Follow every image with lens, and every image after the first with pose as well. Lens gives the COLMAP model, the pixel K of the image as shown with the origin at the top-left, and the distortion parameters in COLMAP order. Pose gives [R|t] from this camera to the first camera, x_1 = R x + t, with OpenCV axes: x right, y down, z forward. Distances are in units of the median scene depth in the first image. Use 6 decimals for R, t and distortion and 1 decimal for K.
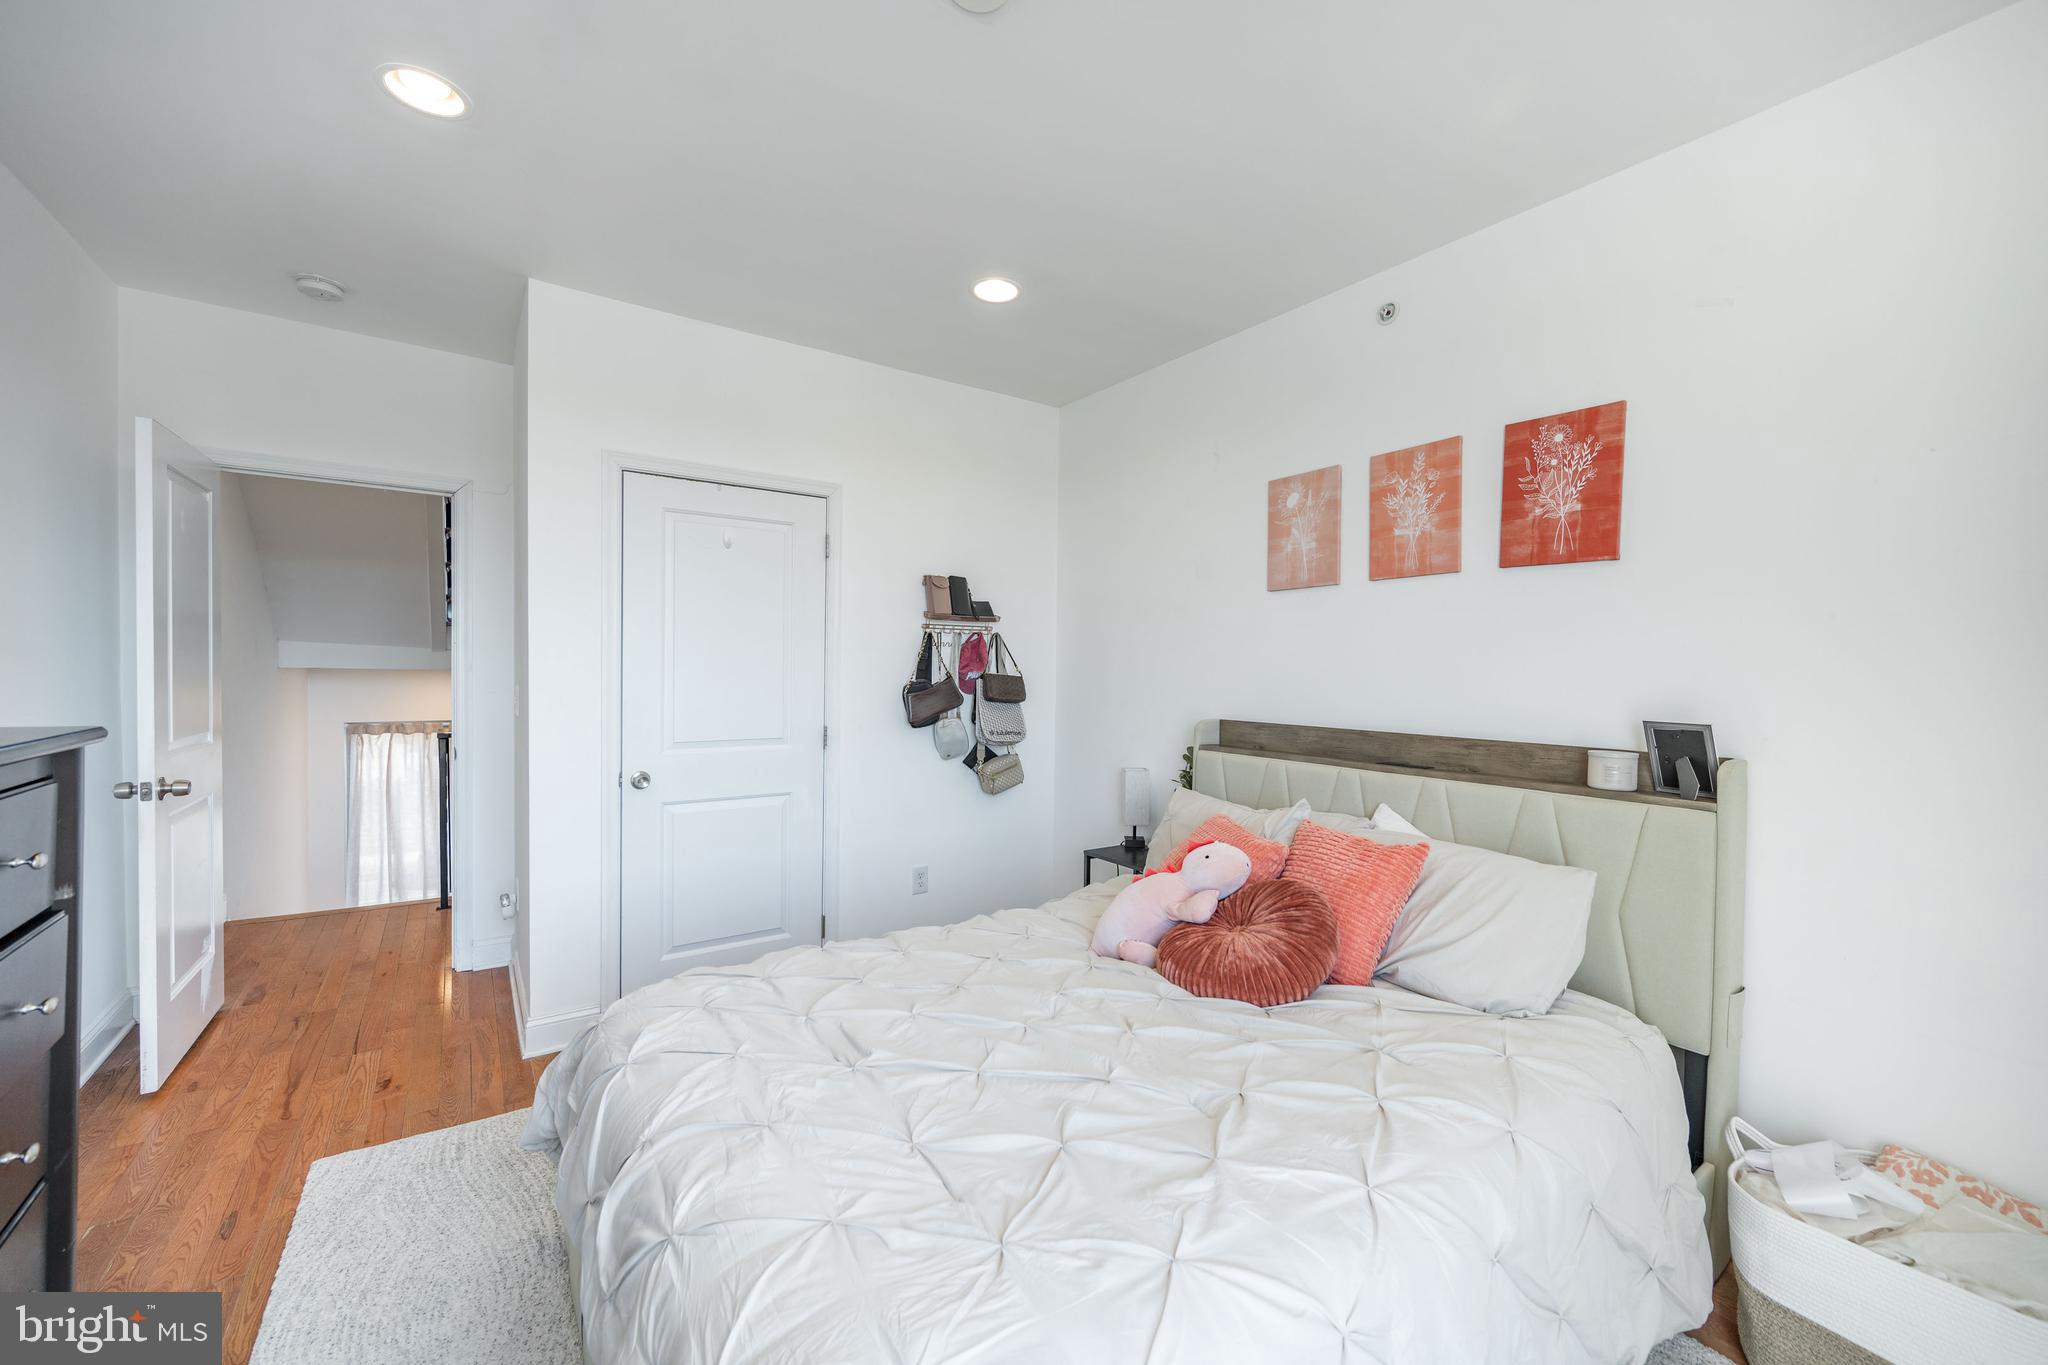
lens RADIAL K [[815.1, 0, 1023.0], [0, 815.1, 687.7], [0, 0, 1]] dist [0.003507, -0.001696]
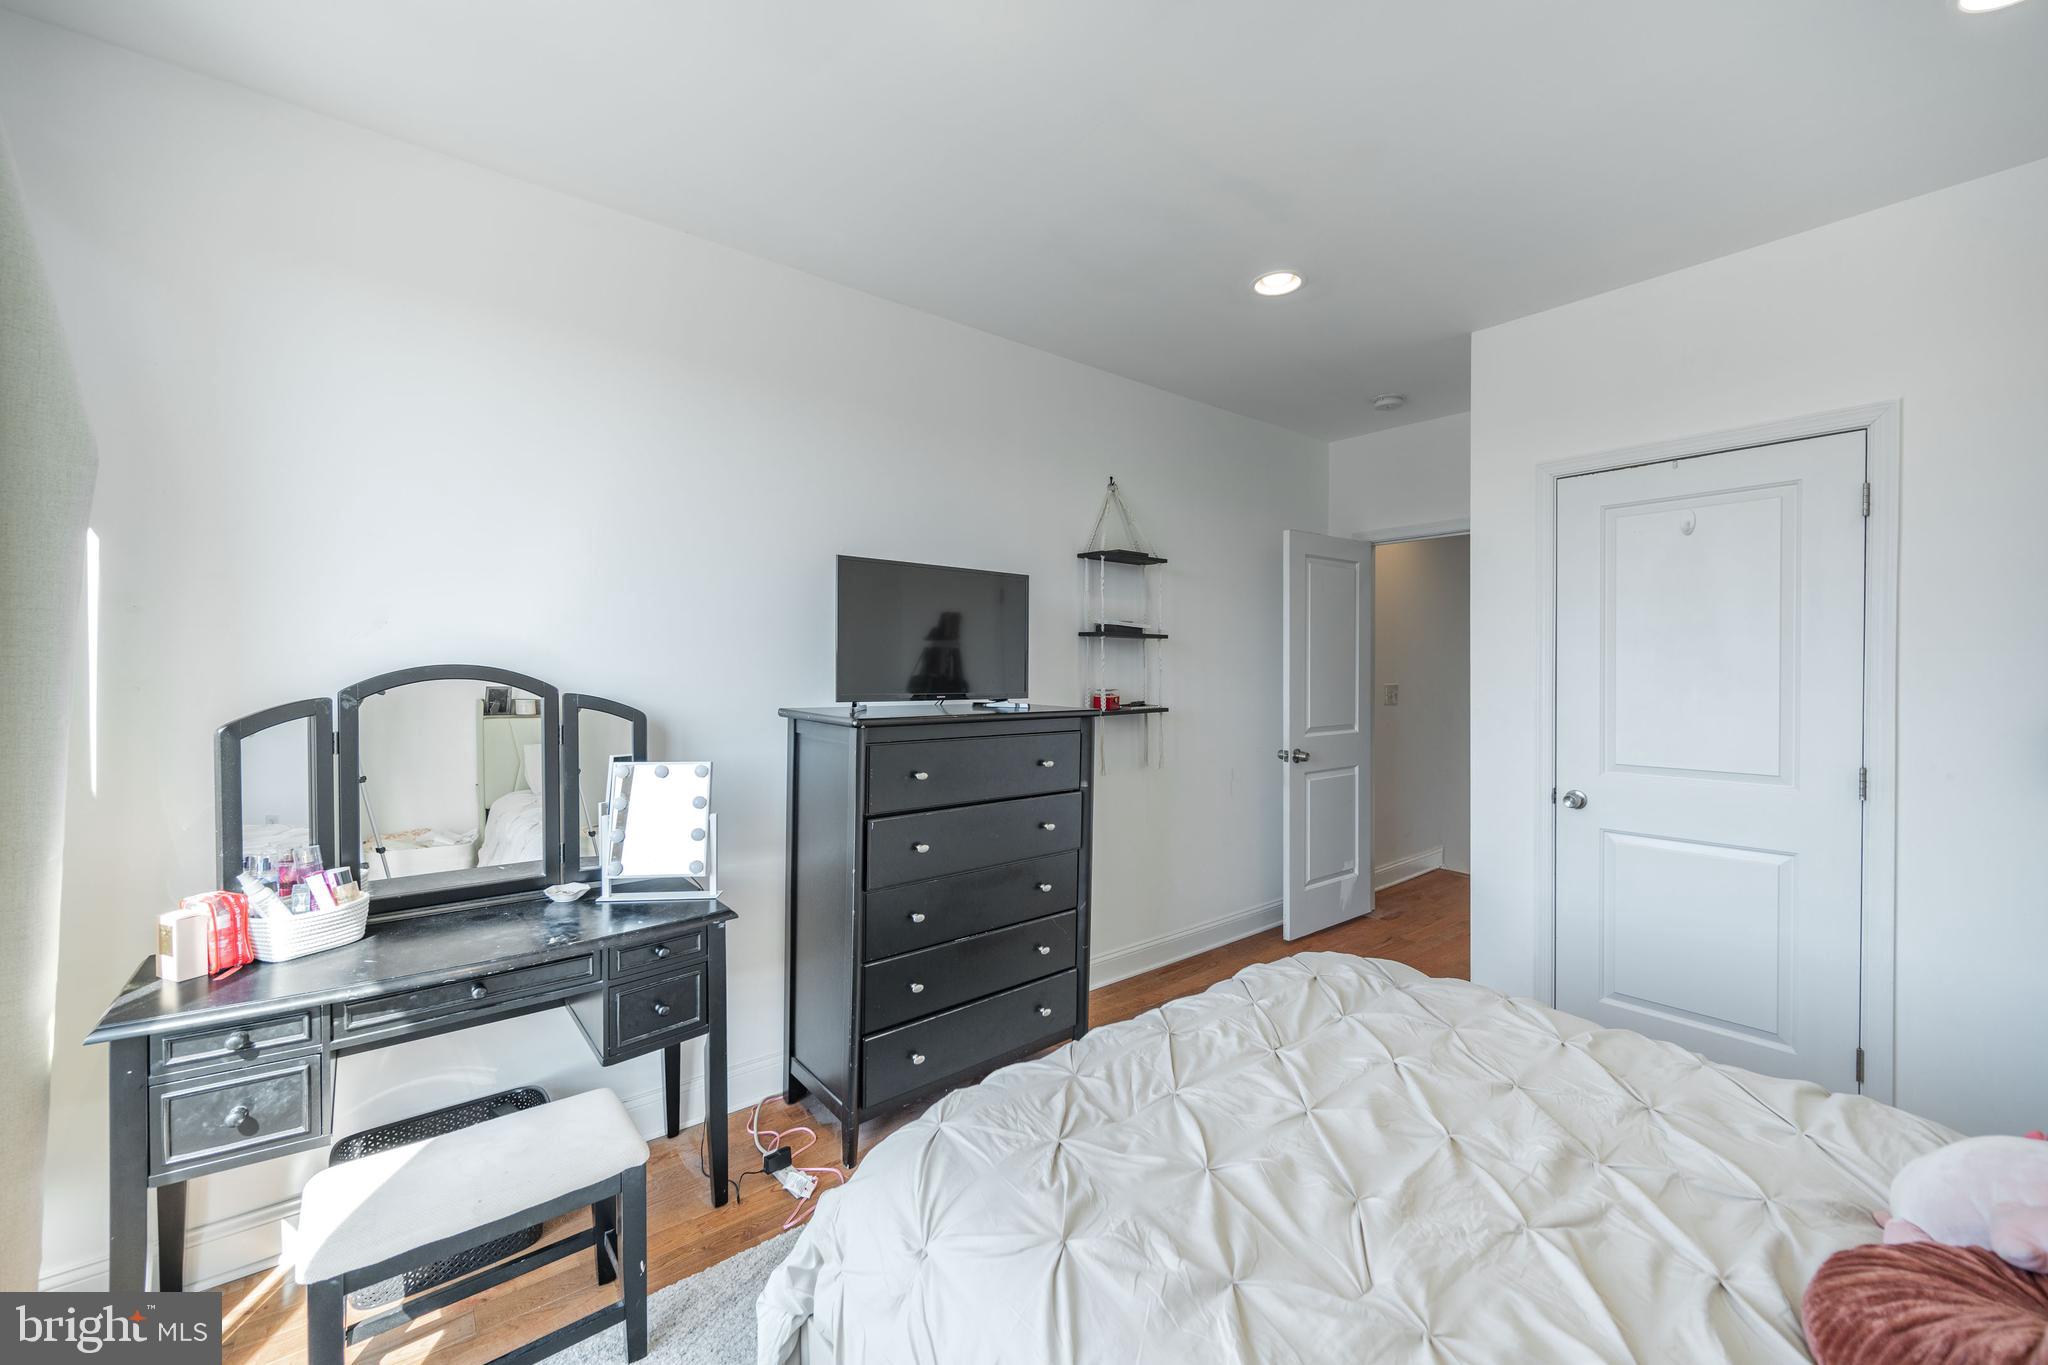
lens RADIAL K [[815.1, 0, 1024.5], [0, 815.1, 674.9], [0, 0, 1]] dist [0.003507, -0.001696]
pose [[0.064624, -0.005394, -0.997895, 0.480824], [-0.019258, 0.999792, -0.006651, -0.013815], [0.997724, 0.019647, 0.064506, 0.328588]]
